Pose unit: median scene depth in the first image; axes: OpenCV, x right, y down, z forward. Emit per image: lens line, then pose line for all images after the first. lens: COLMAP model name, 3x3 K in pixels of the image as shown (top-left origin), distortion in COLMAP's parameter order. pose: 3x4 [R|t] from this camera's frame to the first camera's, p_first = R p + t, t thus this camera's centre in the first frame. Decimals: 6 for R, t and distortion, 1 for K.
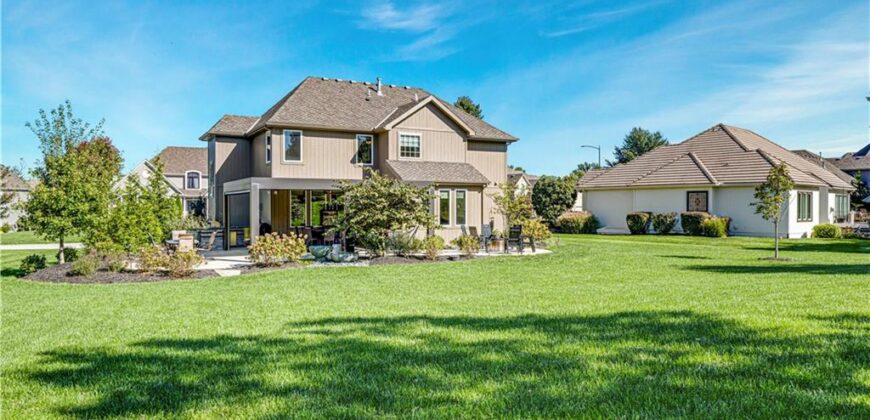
lens RADIAL K [[578.7, 0, 435.0], [0, 578.7, 210.0], [0, 0, 1]] dist [0.001958, 0.000708]
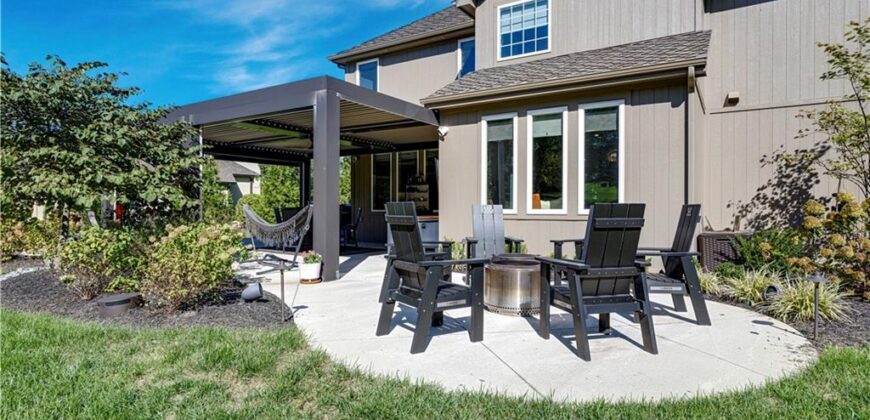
lens RADIAL K [[466.1, 0, 435.0], [0, 466.1, 210.0], [0, 0, 1]] dist [-0.000760, -0.000226]
pose [[0.485520, 0.002589, -0.874222, 0.229427], [-0.008228, 0.999965, -0.001608, 0.026327], [0.874187, 0.007973, 0.485524, 0.771941]]
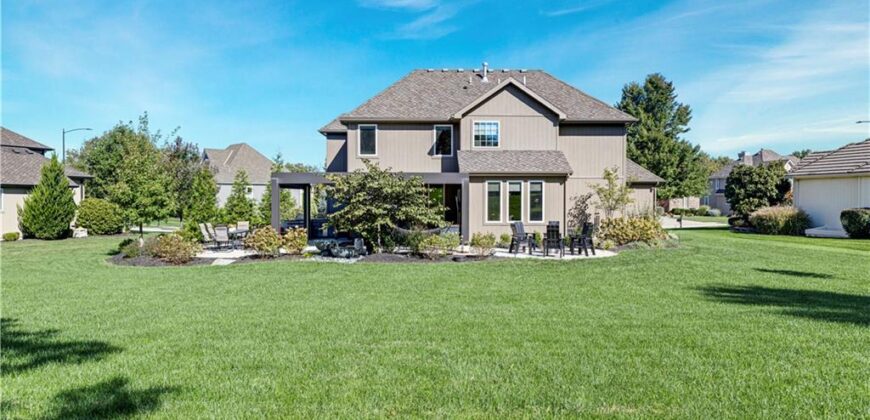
lens RADIAL K [[578.7, 0, 435.0], [0, 578.7, 210.0], [0, 0, 1]] dist [0.001958, 0.000708]
pose [[0.892779, 0.008838, -0.450408, 0.298646], [-0.003252, 0.999908, 0.013175, -0.002276], [0.450483, -0.010297, 0.892726, 0.141553]]
